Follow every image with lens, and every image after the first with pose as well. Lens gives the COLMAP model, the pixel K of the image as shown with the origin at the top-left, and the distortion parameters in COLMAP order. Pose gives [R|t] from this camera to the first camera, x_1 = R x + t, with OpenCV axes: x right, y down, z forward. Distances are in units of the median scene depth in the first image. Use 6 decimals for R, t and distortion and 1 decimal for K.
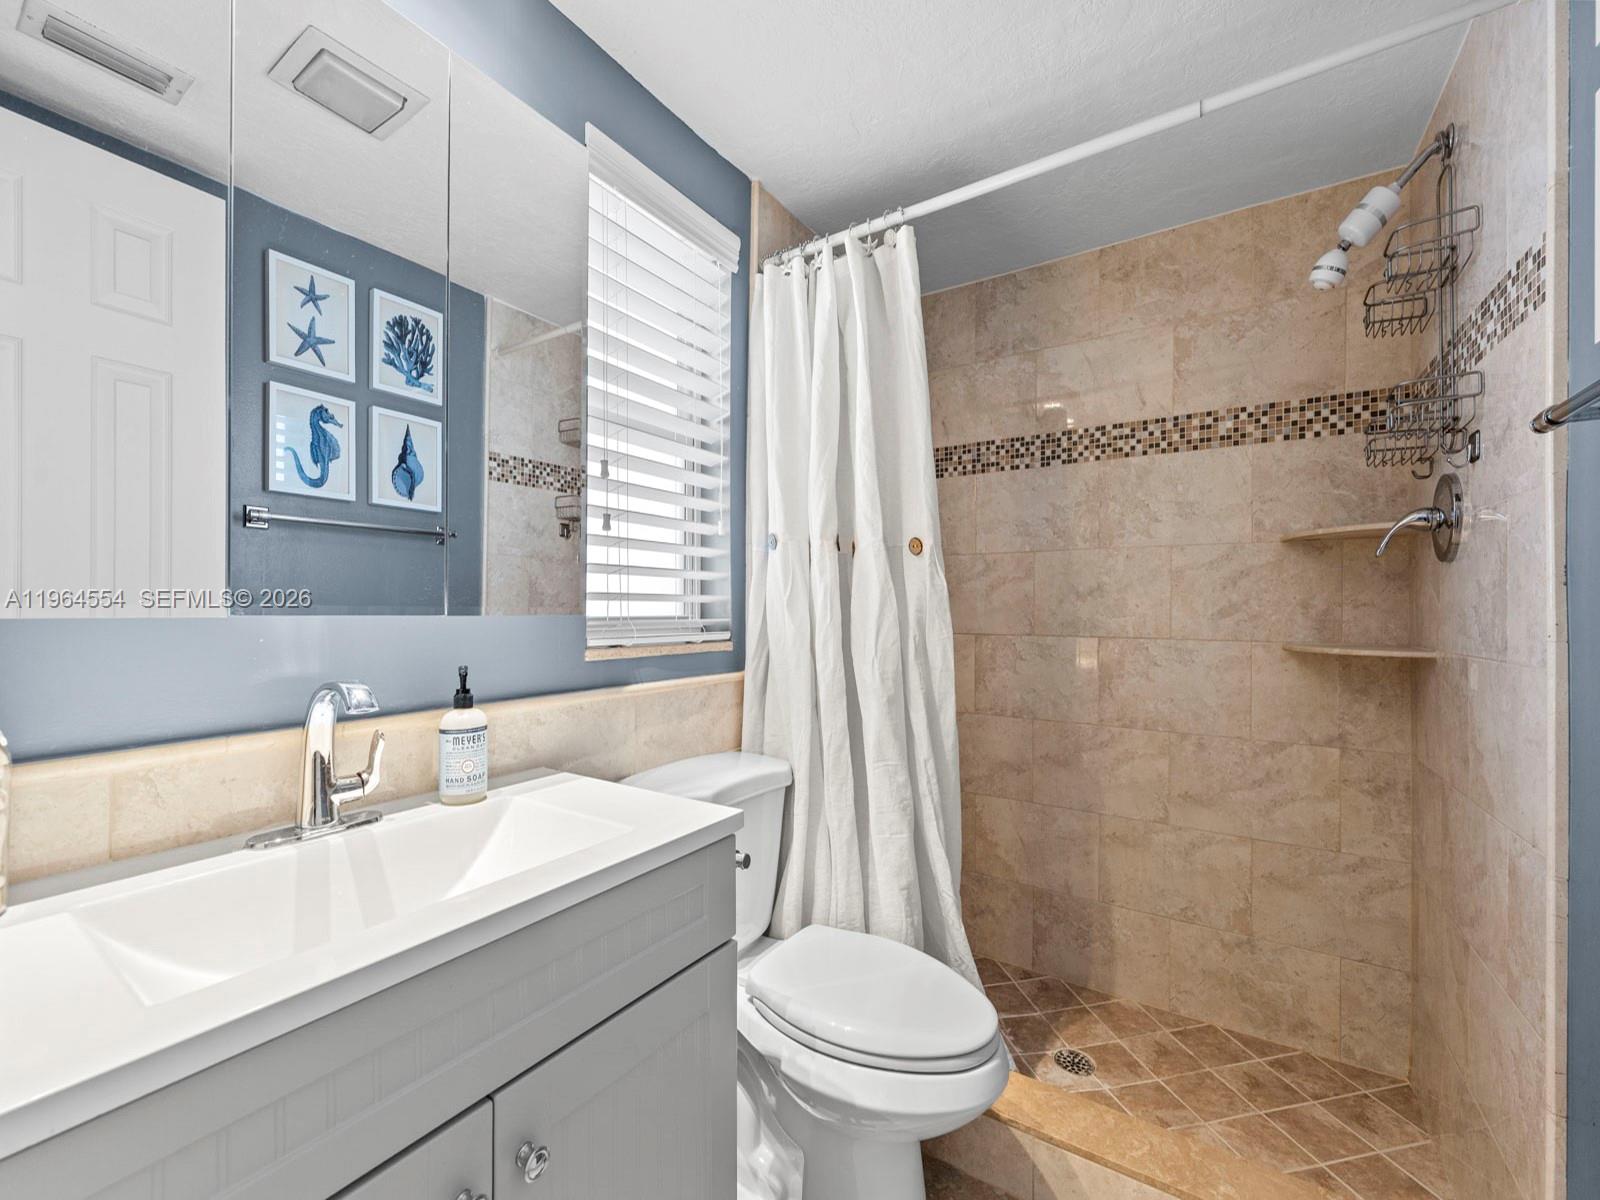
lens RADIAL K [[653.5, 0, 793.2], [0, 653.5, 626.5], [0, 0, 1]] dist [0.000233, -0.000983]
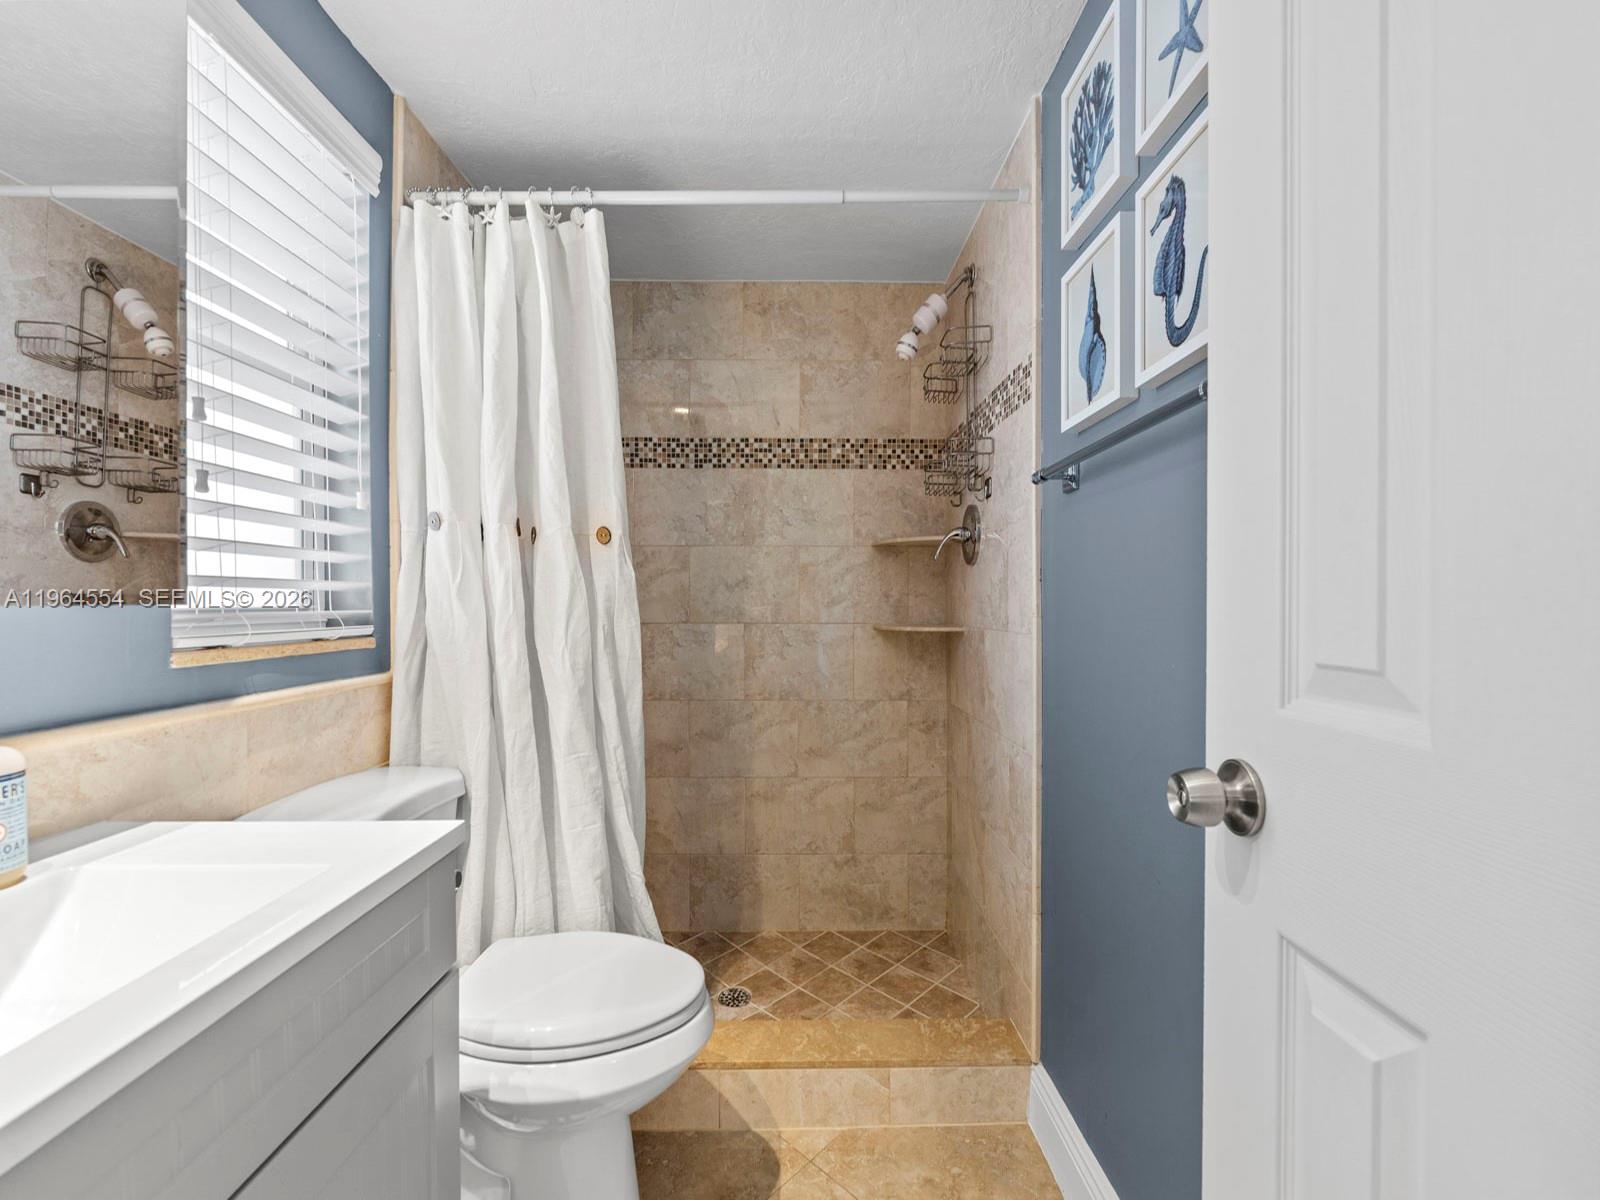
lens RADIAL K [[647.1, 0, 798.6], [0, 647.1, 627.5], [0, 0, 1]] dist [0.001422, -0.004633]
pose [[0.831952, -0.025909, 0.554242, -0.102106], [0.018195, 0.999646, 0.019418, 0.004294], [-0.554549, -0.006070, 0.832129, 0.006817]]
